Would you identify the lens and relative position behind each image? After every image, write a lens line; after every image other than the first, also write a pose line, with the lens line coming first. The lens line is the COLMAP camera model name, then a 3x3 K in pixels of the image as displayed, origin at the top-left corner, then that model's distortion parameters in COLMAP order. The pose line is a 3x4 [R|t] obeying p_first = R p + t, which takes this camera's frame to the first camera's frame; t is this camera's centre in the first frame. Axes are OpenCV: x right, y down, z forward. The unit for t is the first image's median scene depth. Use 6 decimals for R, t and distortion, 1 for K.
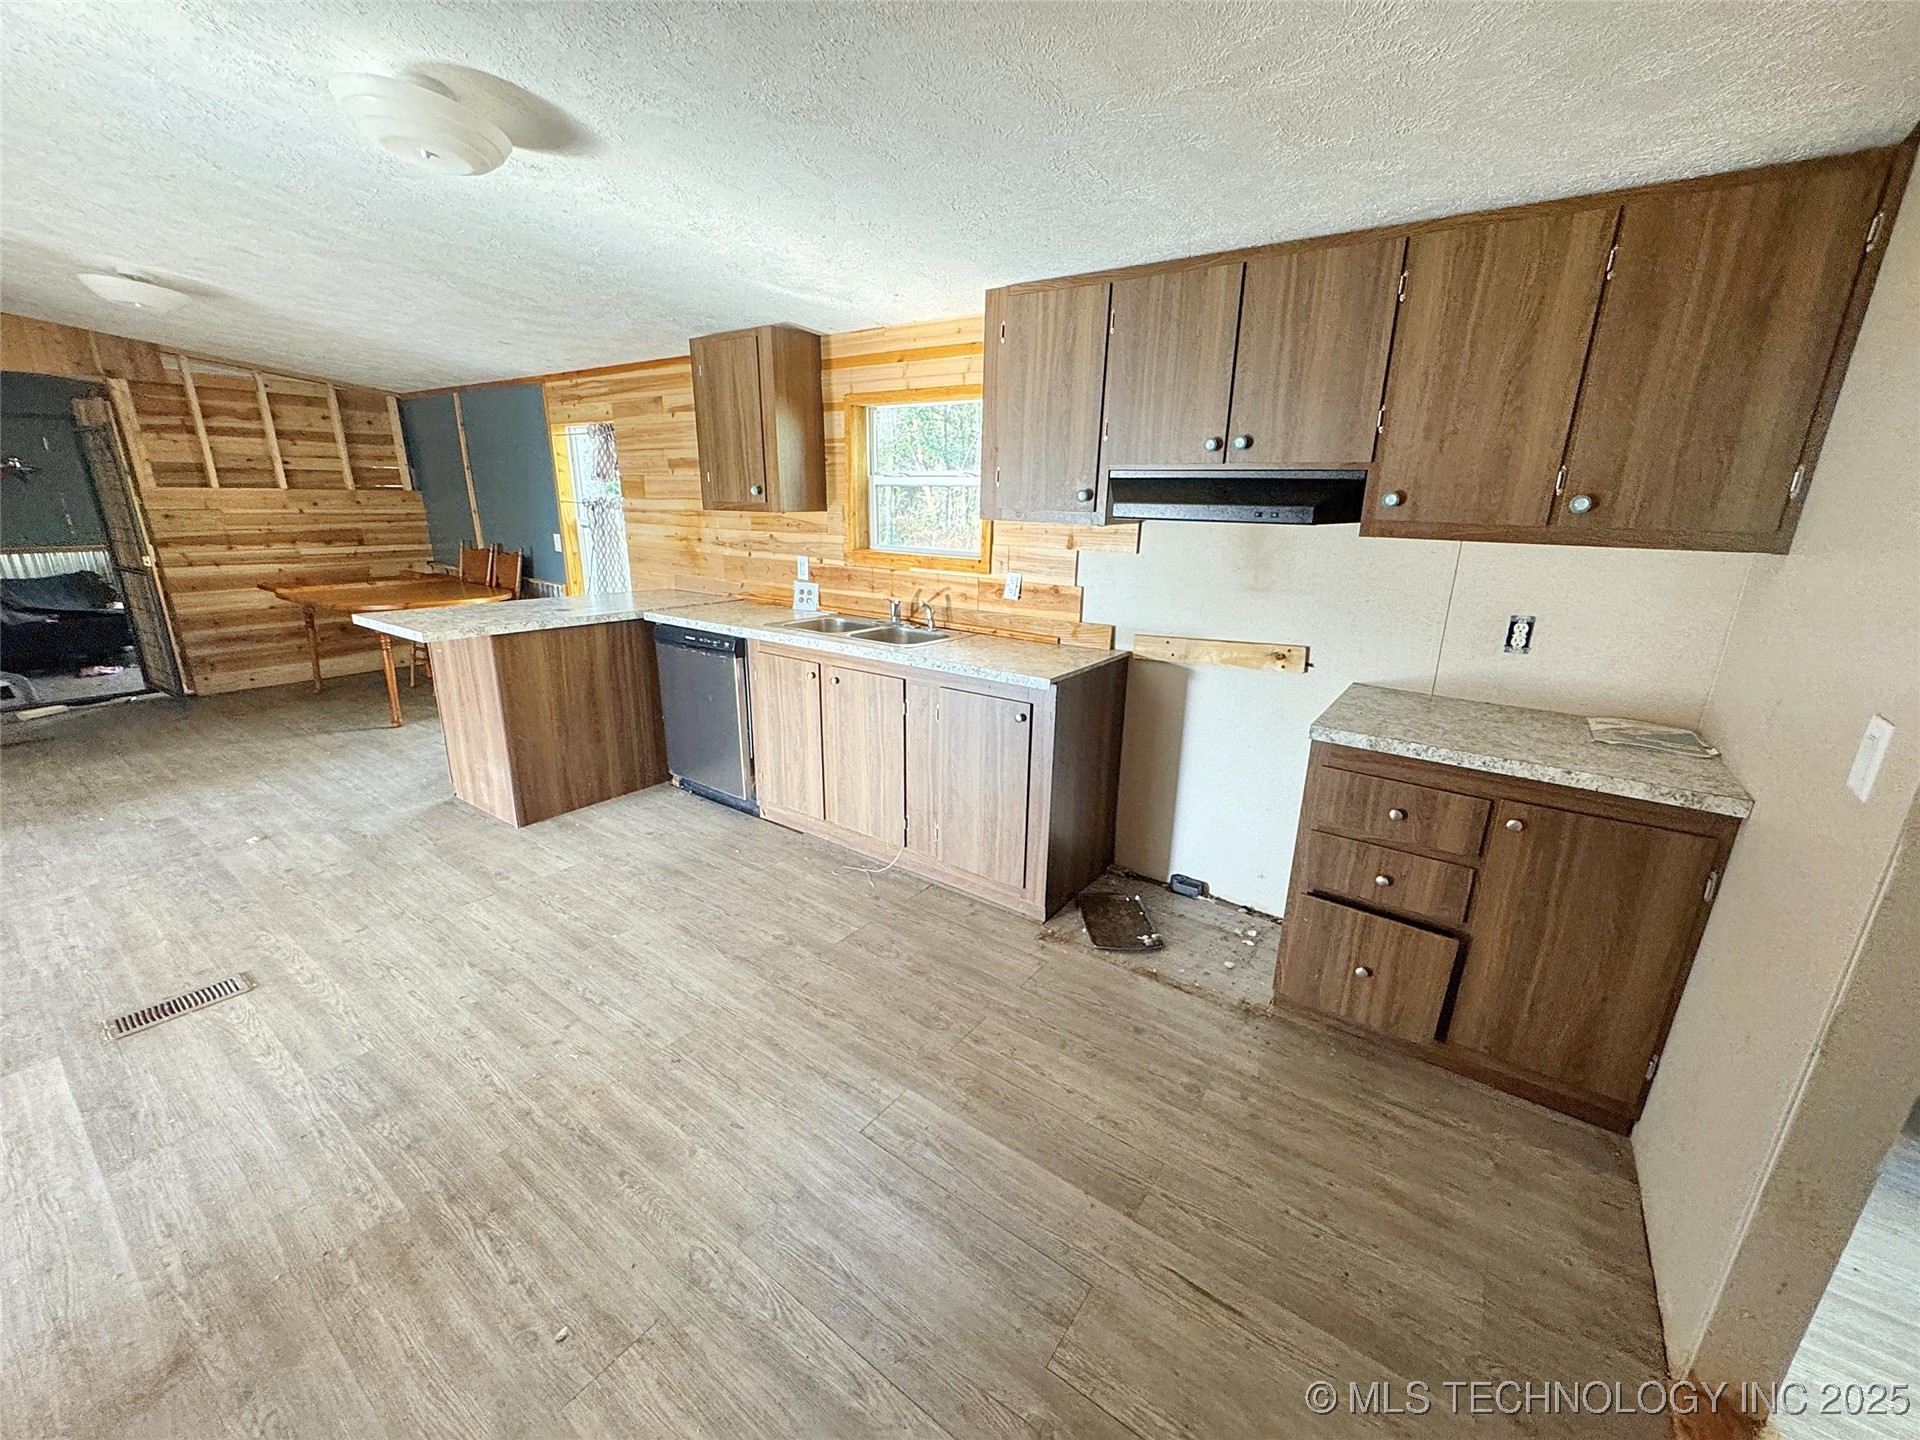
lens RADIAL K [[766.1, 0, 961.0], [0, 766.1, 715.3], [0, 0, 1]] dist [-0.002007, -0.000359]
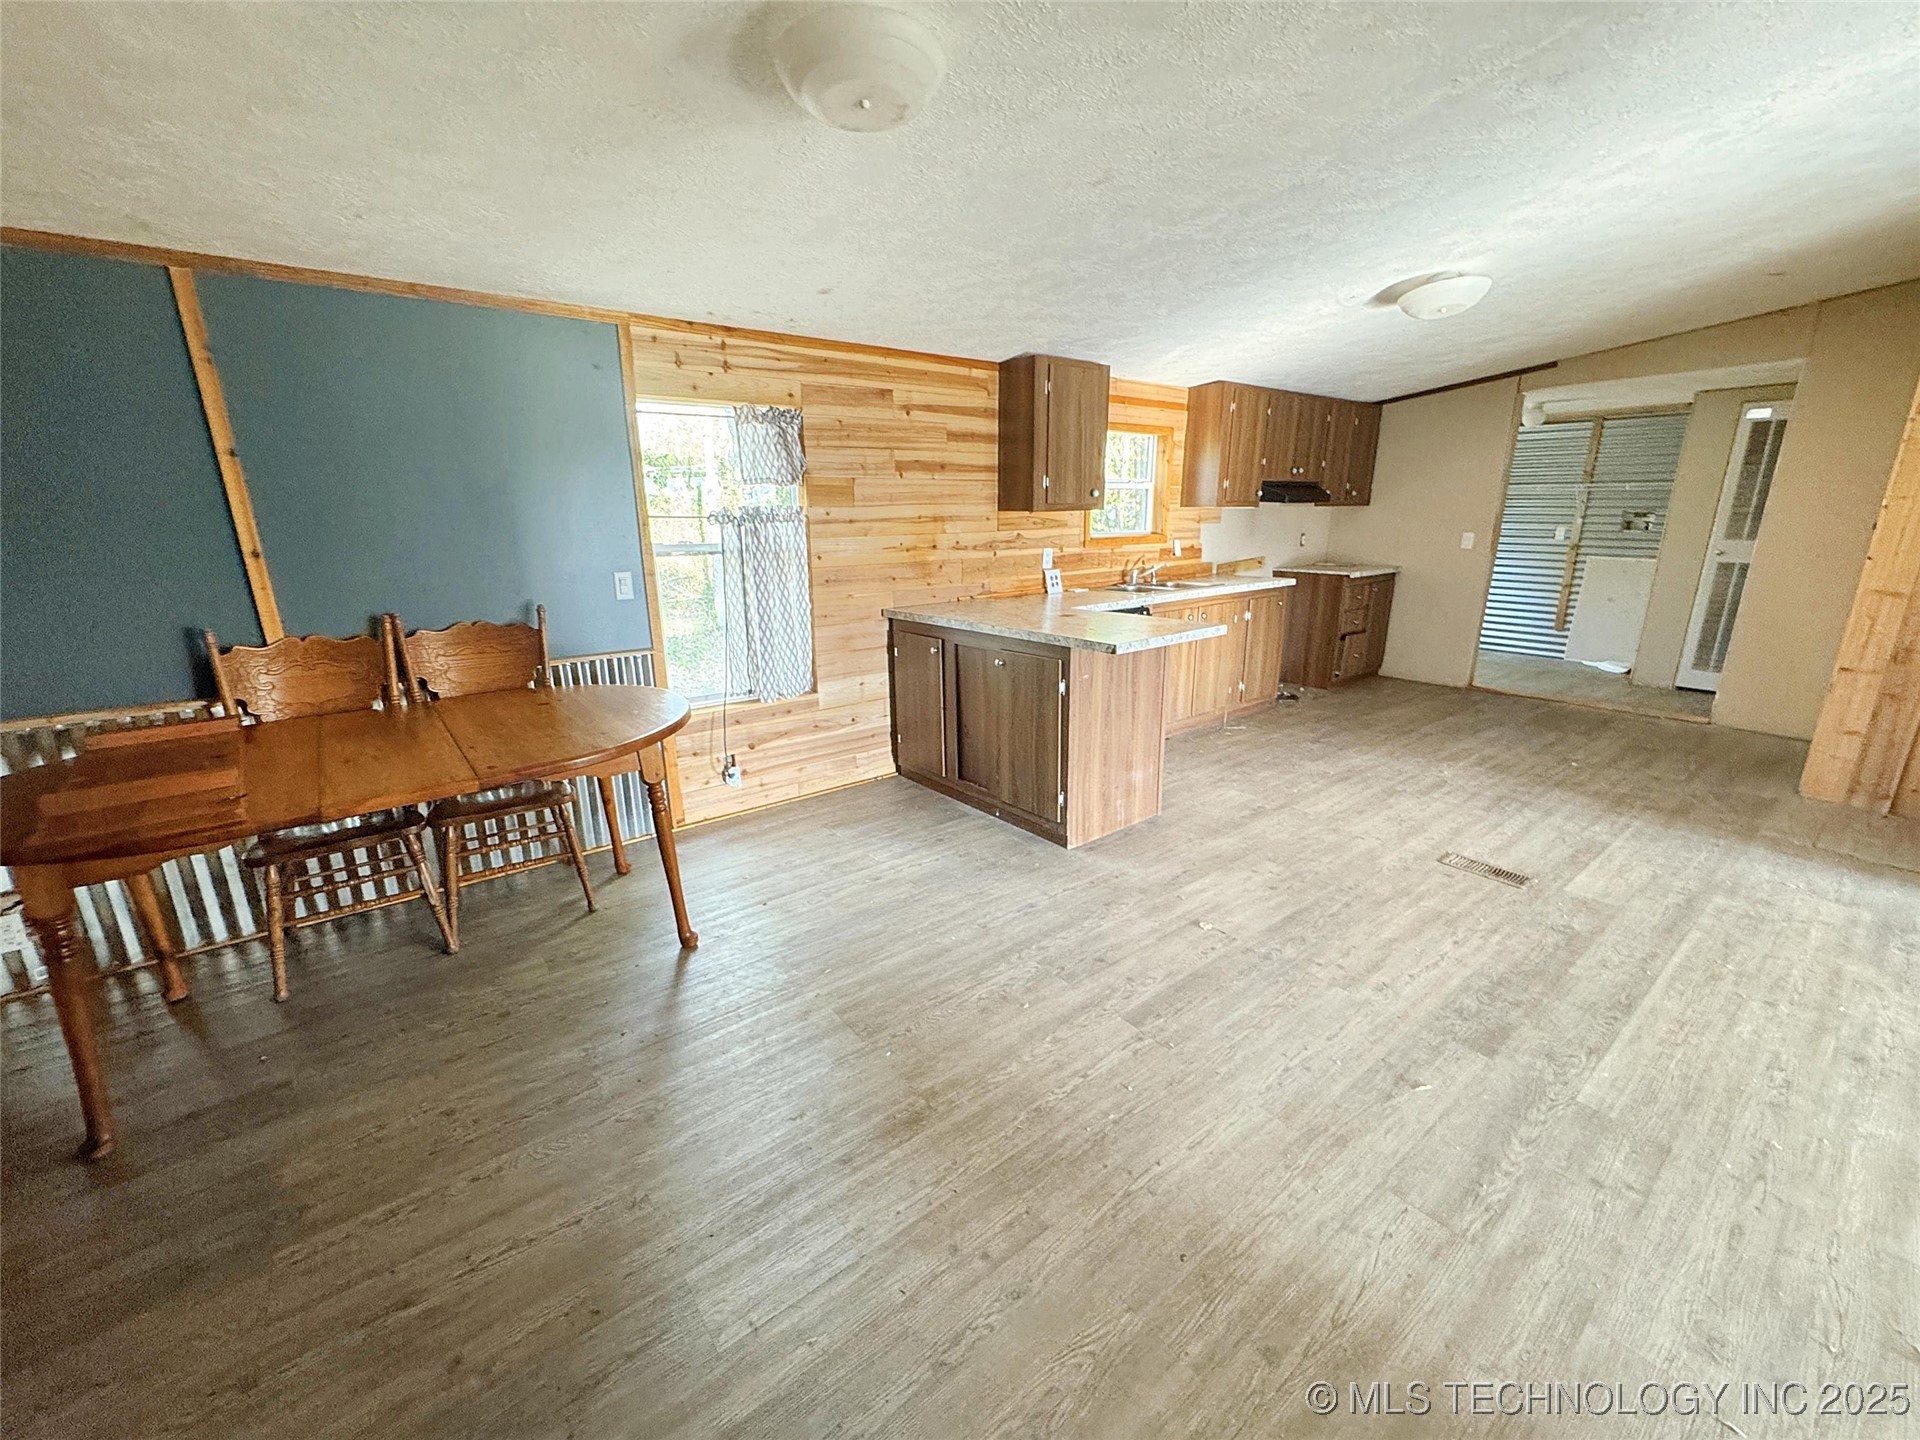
lens RADIAL K [[765.8, 0, 960.0], [0, 765.8, 714.7], [0, 0, 1]] dist [-0.000862, 0.000000]
pose [[0.286582, -0.275184, 0.917684, -1.449040], [0.277824, 0.940573, 0.195287, -0.241046], [-0.916889, 0.198989, 0.346004, 0.783081]]
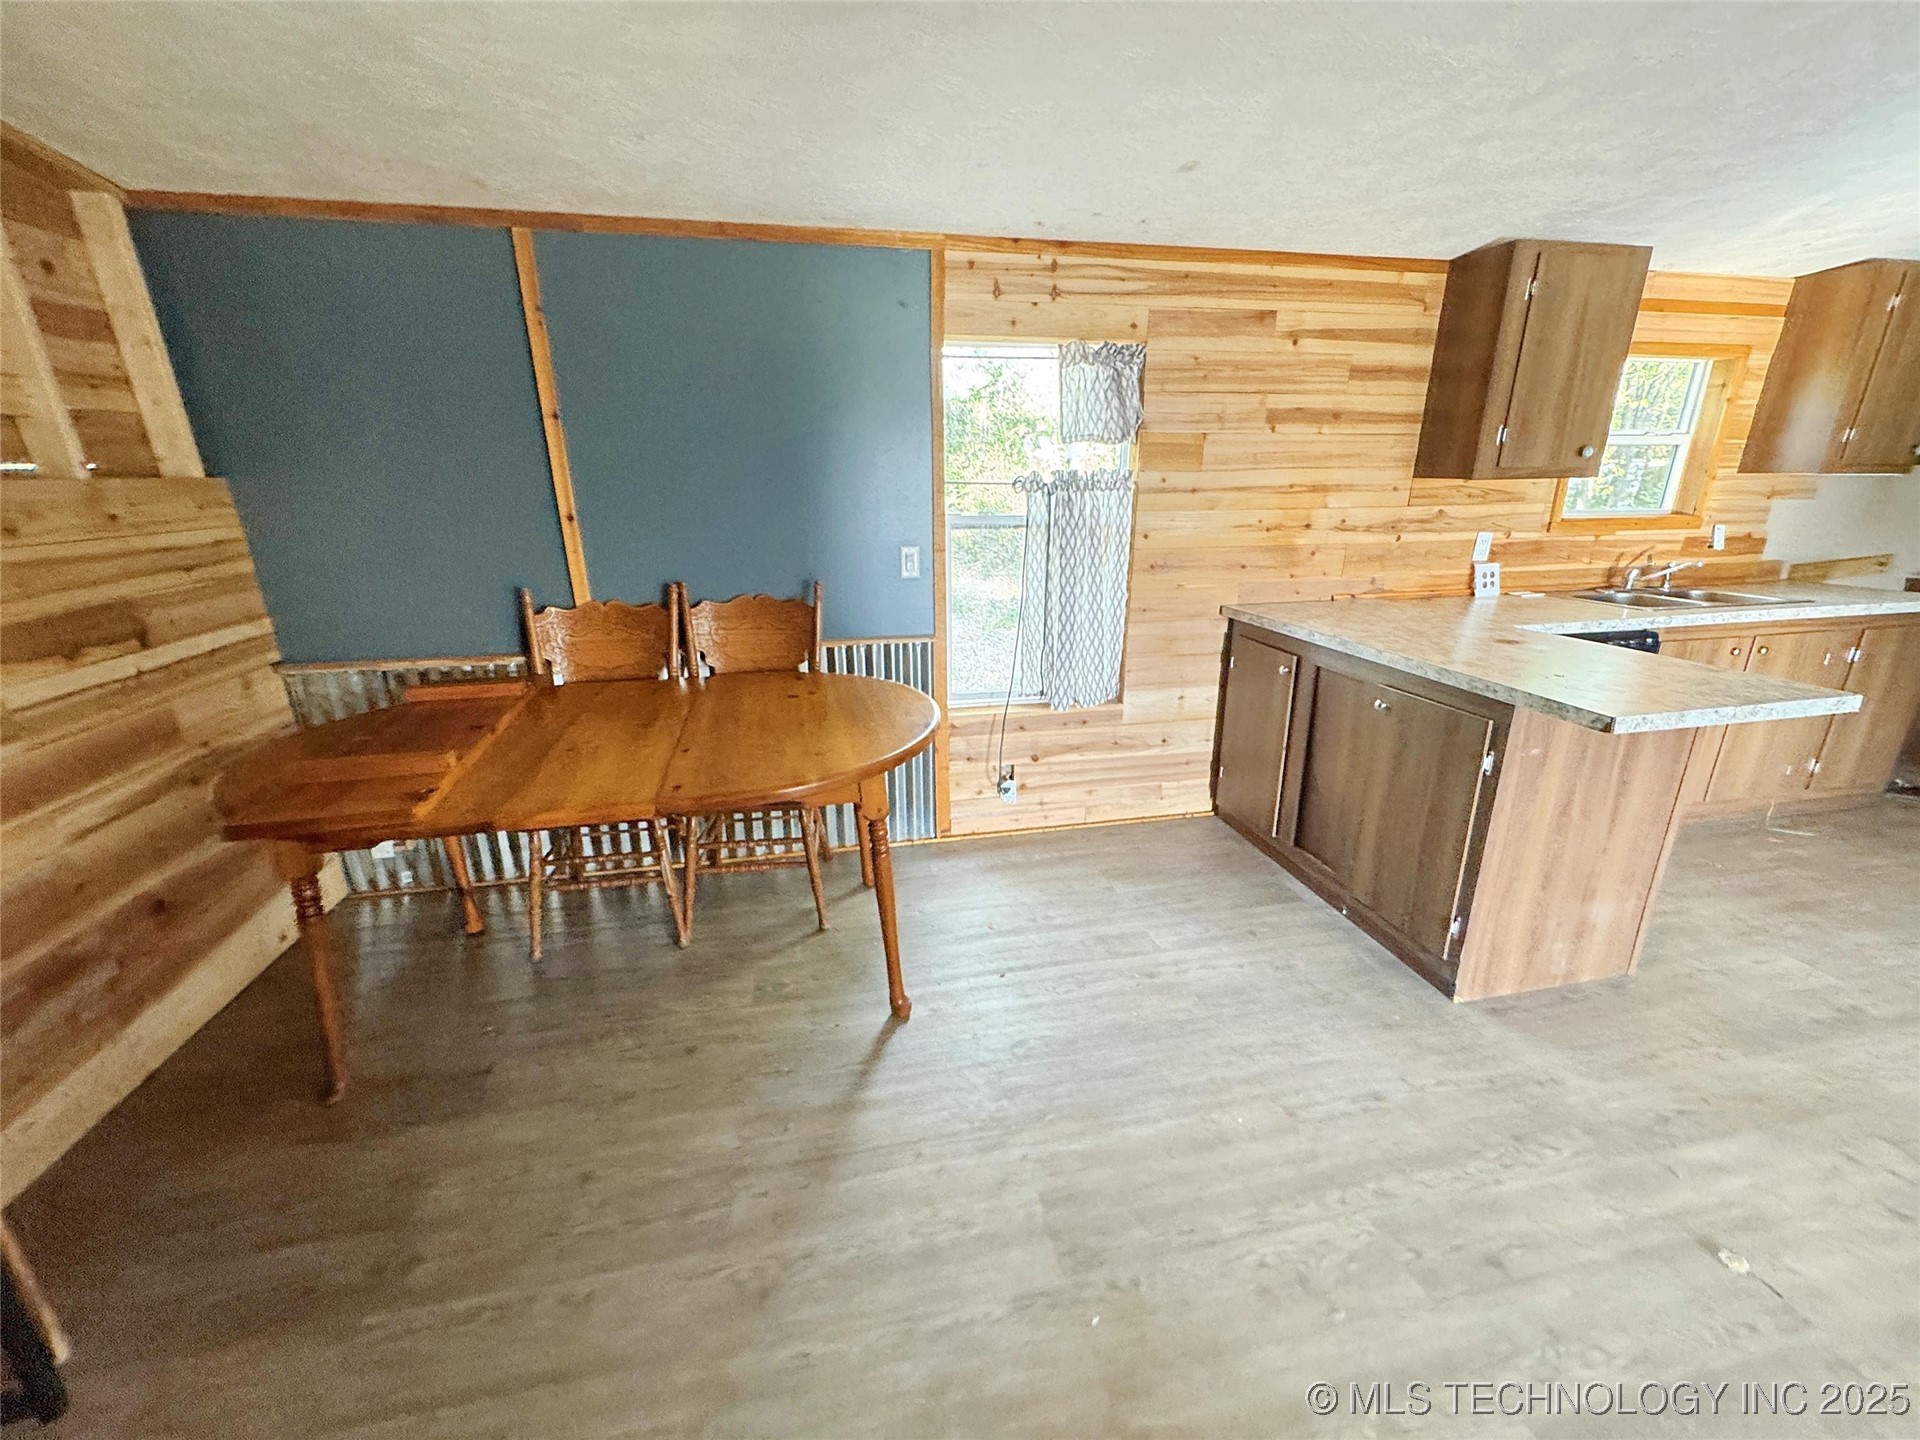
lens RADIAL K [[762.7, 0, 961.1], [0, 762.7, 715.5], [0, 0, 1]] dist [-0.001860, 0.000014]
pose [[0.682892, -0.247846, 0.687191, -1.247727], [0.220715, 0.966726, 0.129331, -0.254606], [-0.696379, 0.063354, 0.714872, 0.837514]]
